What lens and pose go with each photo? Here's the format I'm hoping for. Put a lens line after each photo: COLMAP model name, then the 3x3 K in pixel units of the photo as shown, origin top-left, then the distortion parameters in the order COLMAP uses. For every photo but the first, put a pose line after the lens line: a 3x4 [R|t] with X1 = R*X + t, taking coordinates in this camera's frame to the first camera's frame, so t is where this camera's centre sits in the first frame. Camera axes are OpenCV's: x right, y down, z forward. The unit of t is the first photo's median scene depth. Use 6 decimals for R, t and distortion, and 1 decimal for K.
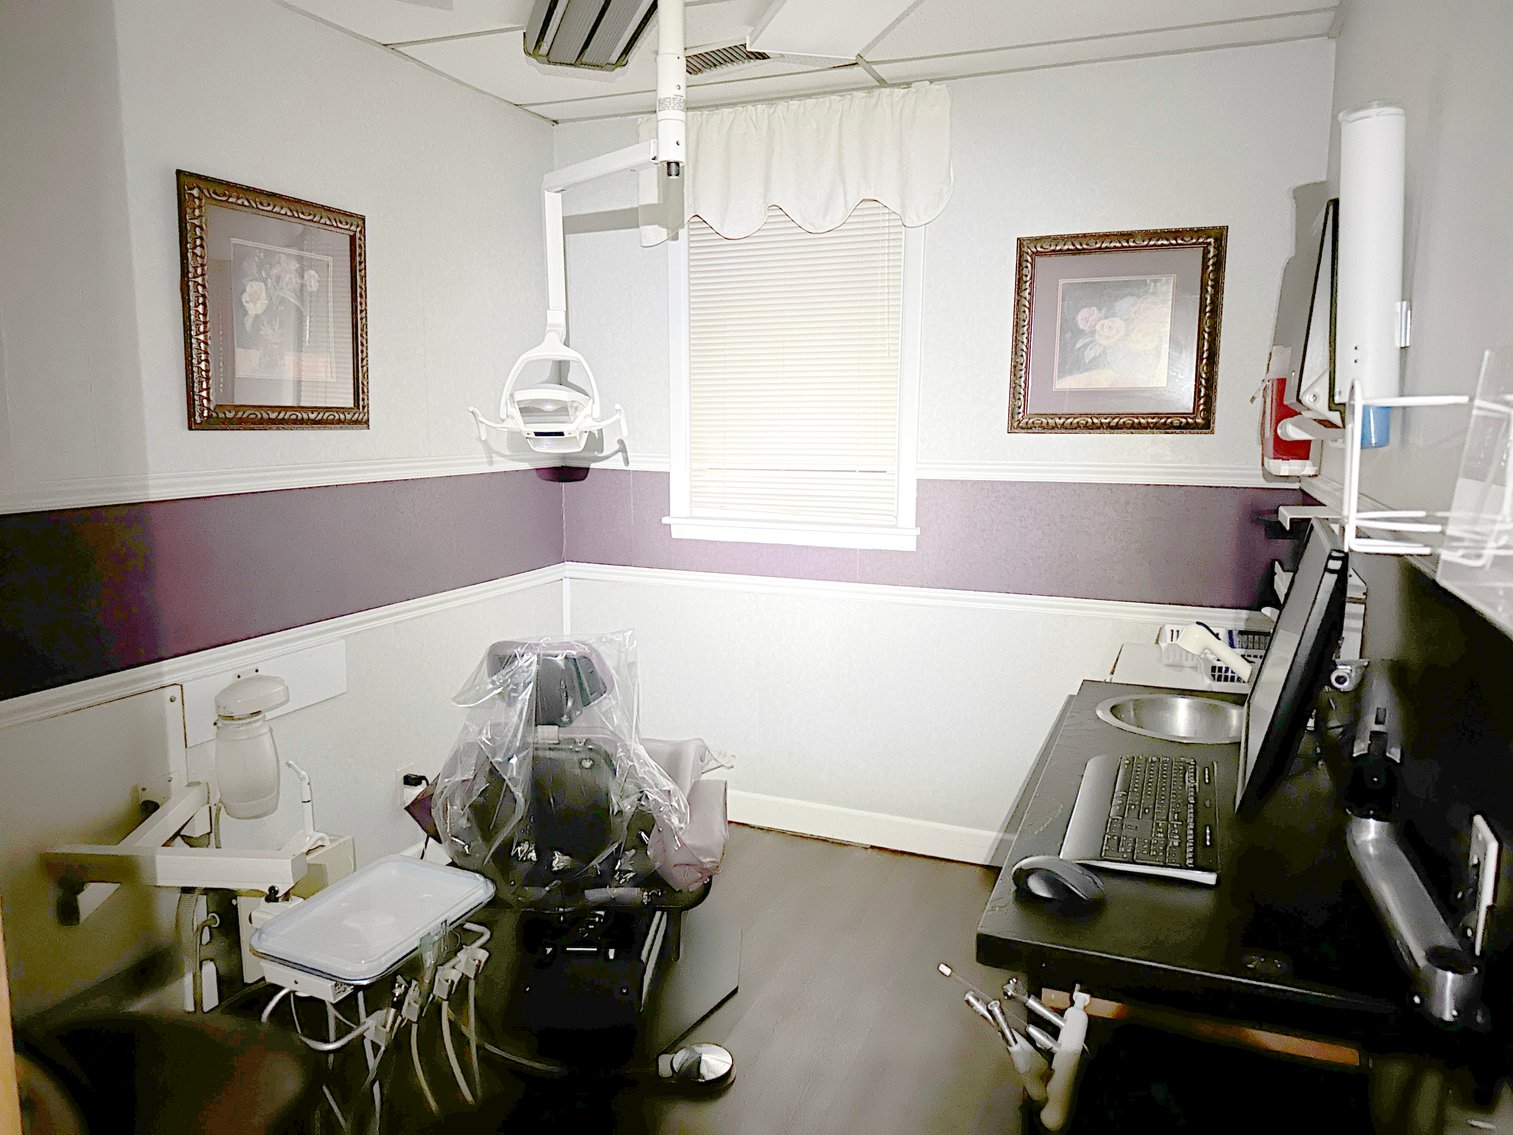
lens RADIAL K [[1053.1, 0, 756.5], [0, 1053.1, 567.5], [0, 0, 1]] dist [0.100297, -0.101957]
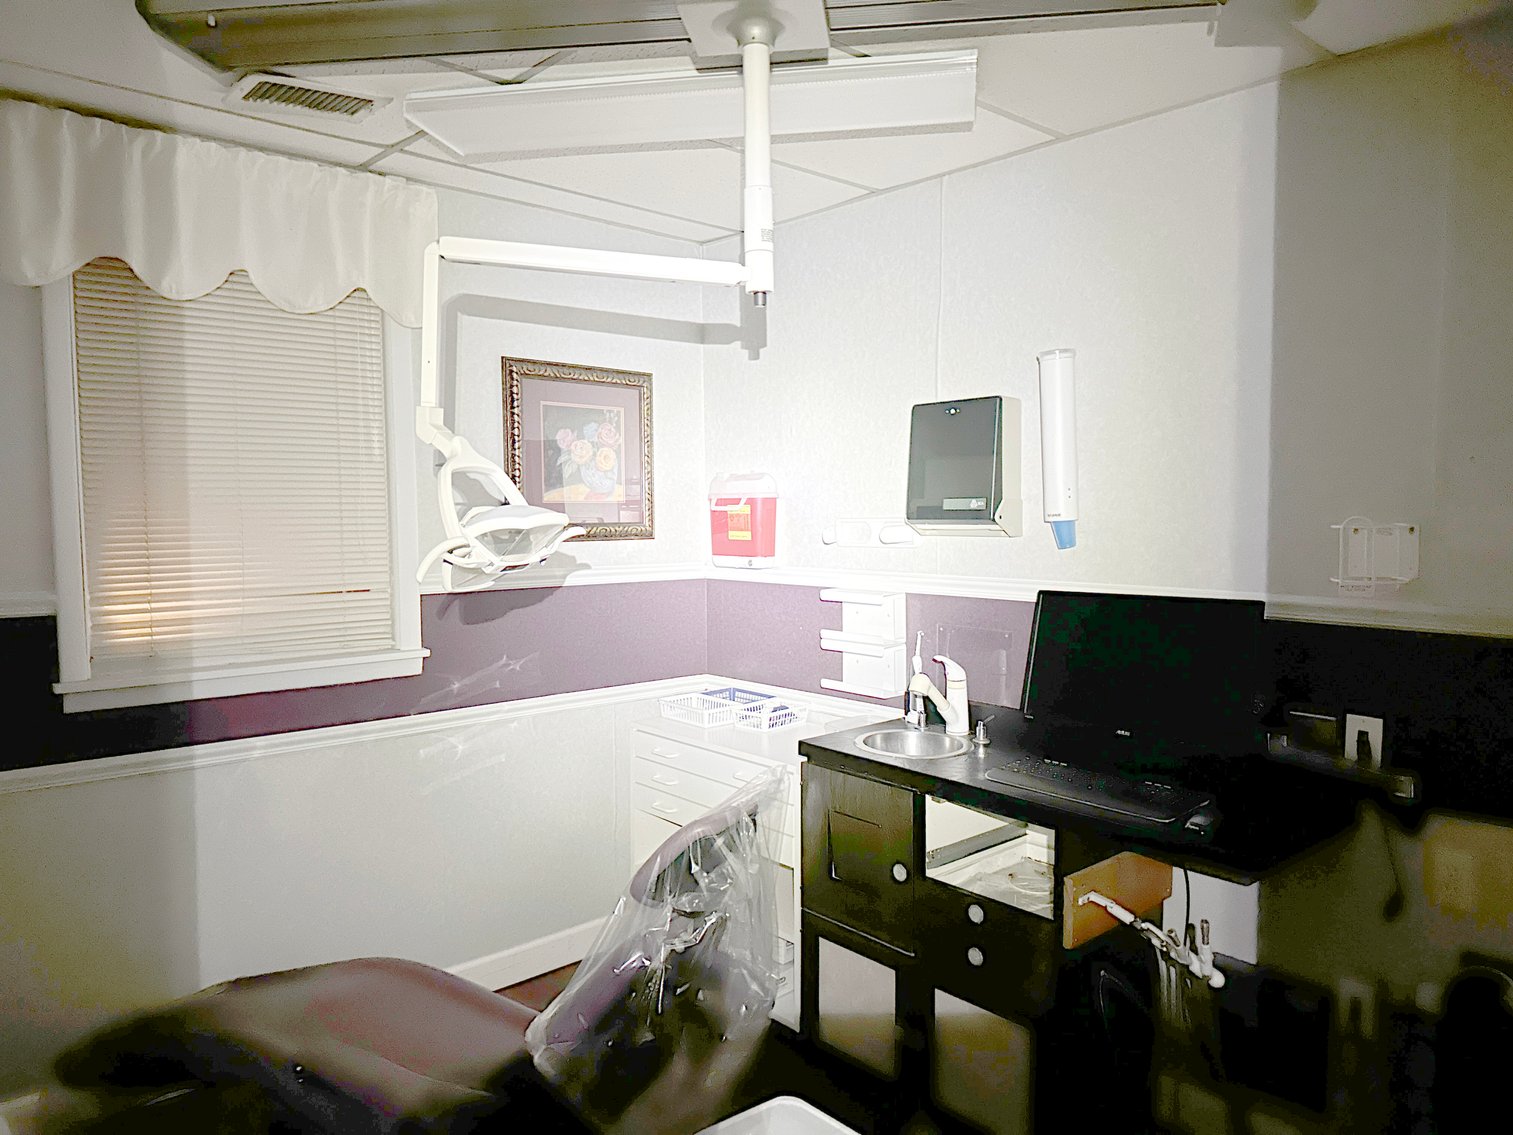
lens RADIAL K [[1053.1, 0, 756.5], [0, 1053.1, 567.5], [0, 0, 1]] dist [0.100297, -0.101957]
pose [[0.433352, -0.057216, 0.899407, -0.595670], [0.133705, 0.991020, -0.001378, -0.072524], [-0.891251, 0.120852, 0.437111, 0.357764]]
